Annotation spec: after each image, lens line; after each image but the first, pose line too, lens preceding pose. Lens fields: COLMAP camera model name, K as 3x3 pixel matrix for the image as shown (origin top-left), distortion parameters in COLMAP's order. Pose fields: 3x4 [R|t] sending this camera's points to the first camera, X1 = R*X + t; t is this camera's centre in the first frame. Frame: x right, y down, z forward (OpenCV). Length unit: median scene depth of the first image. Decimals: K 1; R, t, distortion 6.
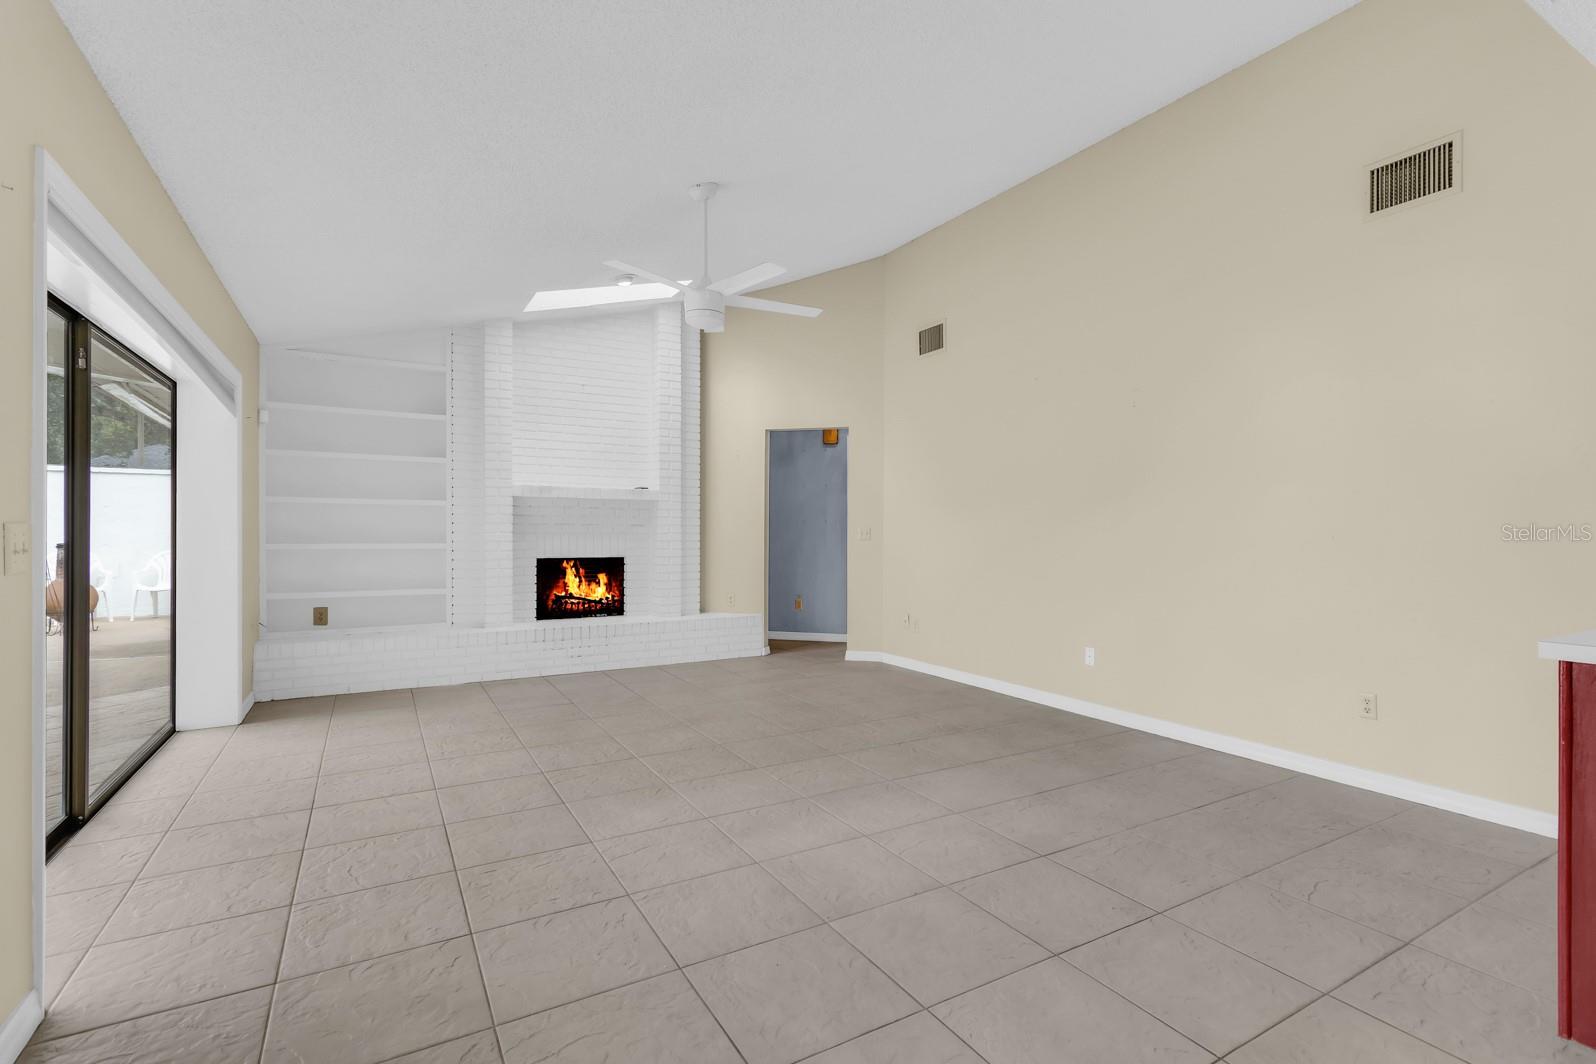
lens RADIAL K [[743.2, 0, 806.1], [0, 743.2, 535.6], [0, 0, 1]] dist [0.001912, 0.000195]
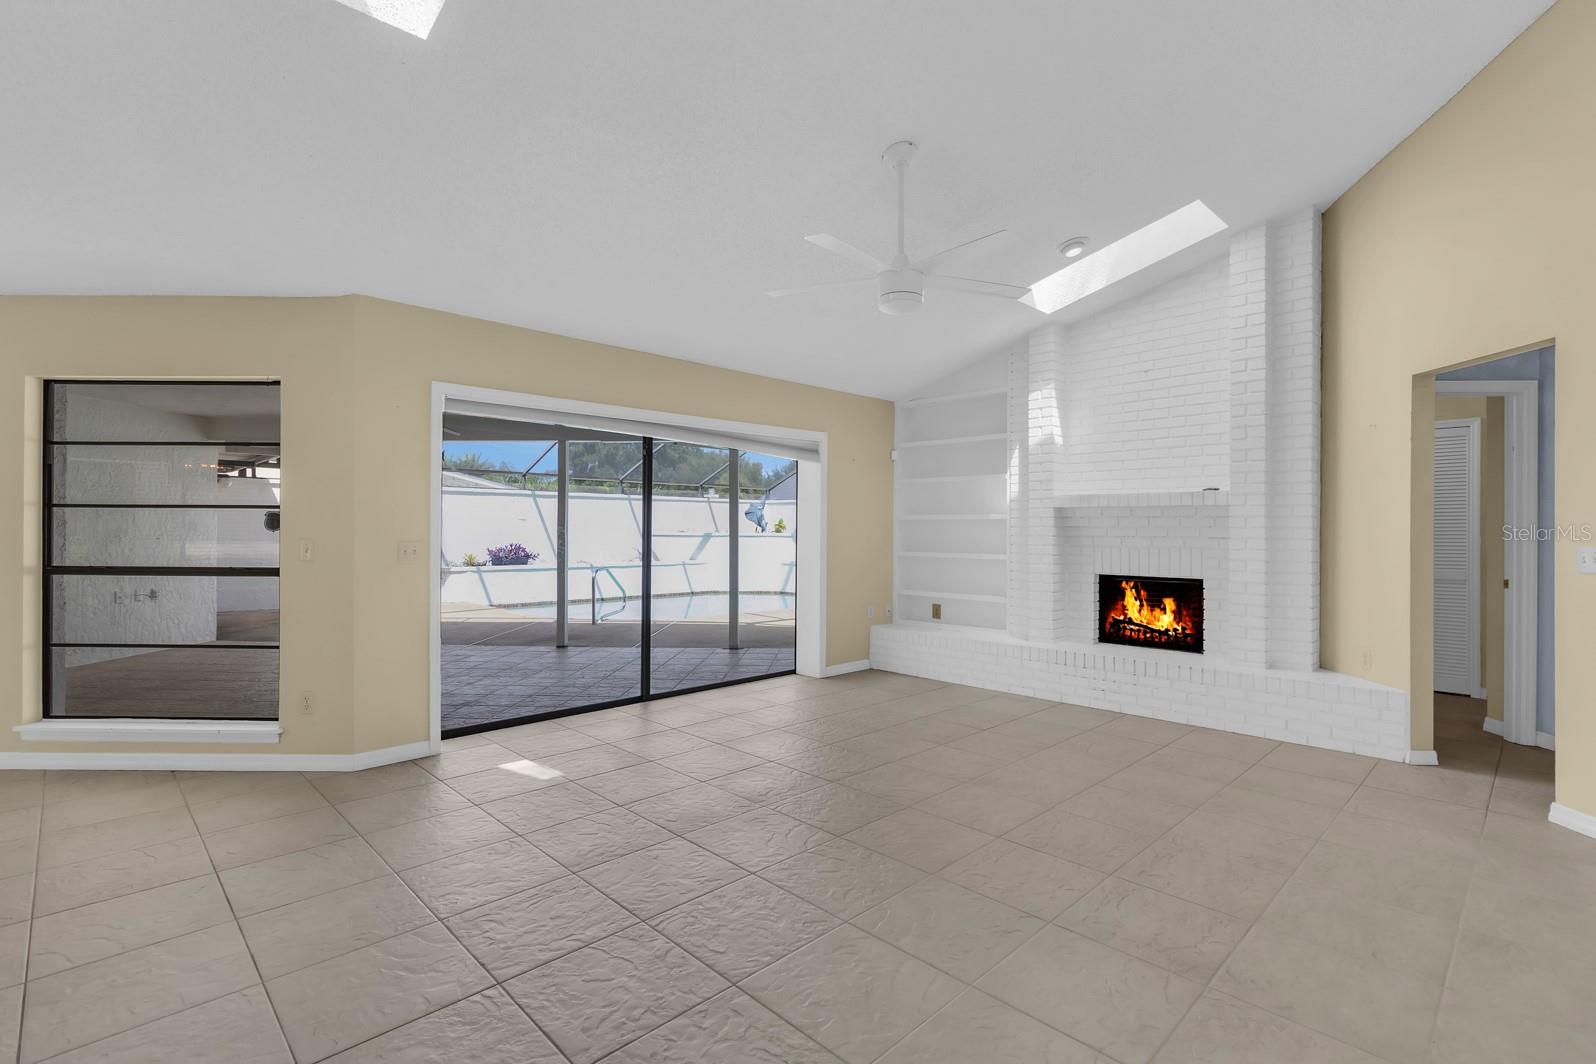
lens RADIAL K [[743.2, 0, 814.0], [0, 743.2, 523.6], [0, 0, 1]] dist [0.001912, 0.000195]
pose [[0.251137, -0.012329, -0.967873, 0.455501], [-0.009881, 0.999834, -0.015300, -0.014968], [0.967901, 0.013406, 0.250973, 0.467761]]
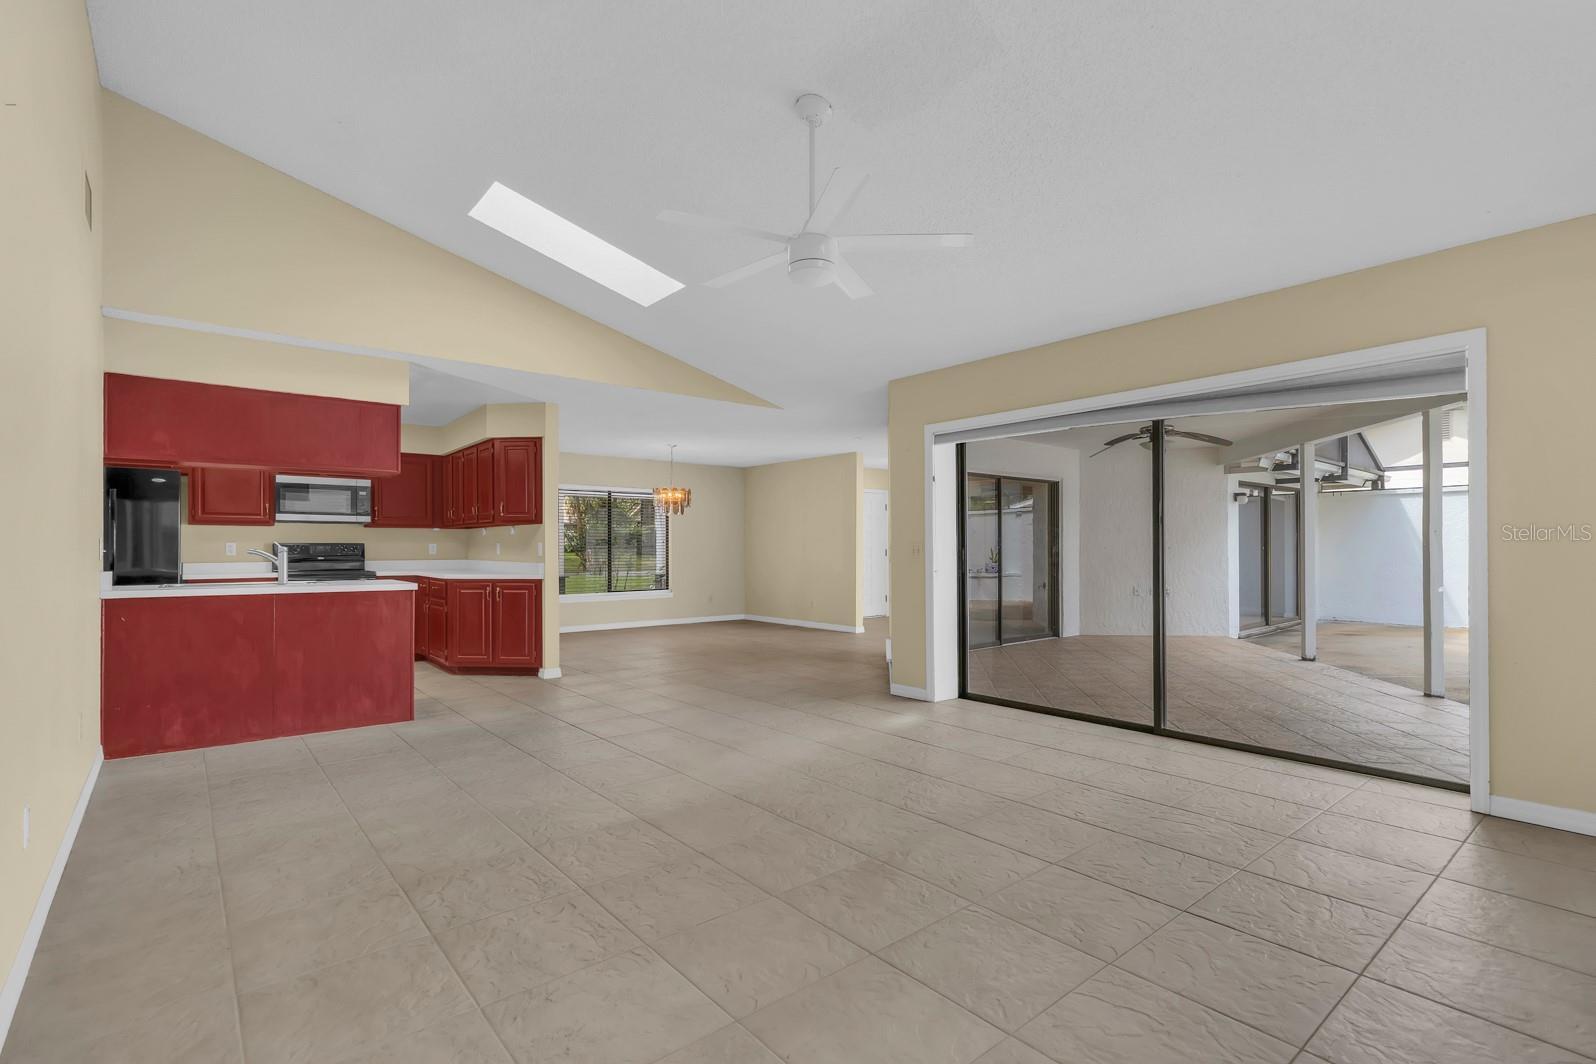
lens RADIAL K [[743.2, 0, 804.7], [0, 743.2, 548.1], [0, 0, 1]] dist [0.001912, 0.000195]
pose [[-0.986747, -0.003399, -0.162234, -0.001368], [-0.005020, 0.999941, 0.009584, -0.007653], [0.162191, 0.010272, -0.986706, 1.202336]]
